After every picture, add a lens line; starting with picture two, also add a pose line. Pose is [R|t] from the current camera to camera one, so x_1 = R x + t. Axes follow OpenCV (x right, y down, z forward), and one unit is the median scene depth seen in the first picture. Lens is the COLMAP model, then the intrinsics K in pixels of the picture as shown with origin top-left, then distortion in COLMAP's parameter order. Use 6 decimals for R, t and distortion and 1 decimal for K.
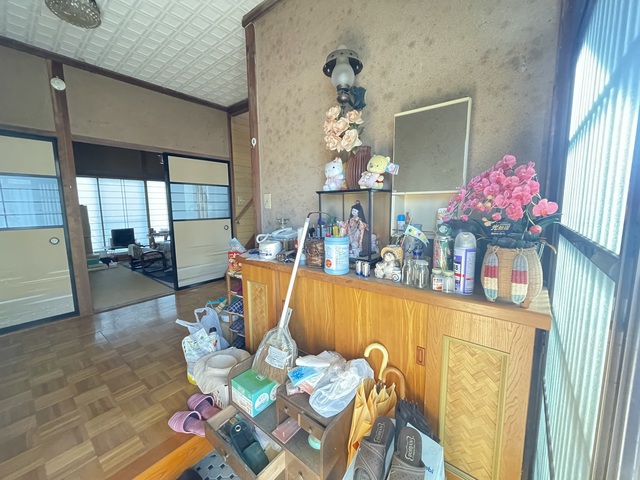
lens RADIAL K [[256.0, 0, 319.2], [0, 256.0, 238.2], [0, 0, 1]] dist [-0.006294, 0.000017]
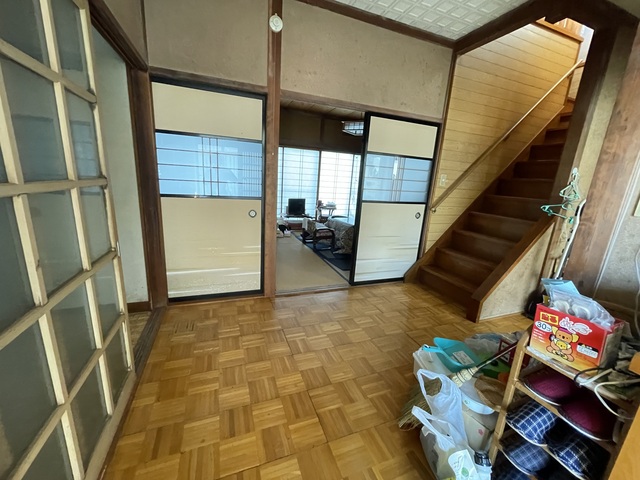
lens RADIAL K [[256.0, 0, 319.2], [0, 256.0, 238.2], [0, 0, 1]] dist [-0.006294, 0.000017]
pose [[0.858373, 0.180178, -0.480346, -0.257482], [-0.133823, 0.982520, 0.129404, -0.037383], [0.495265, -0.046796, 0.867481, 0.214984]]
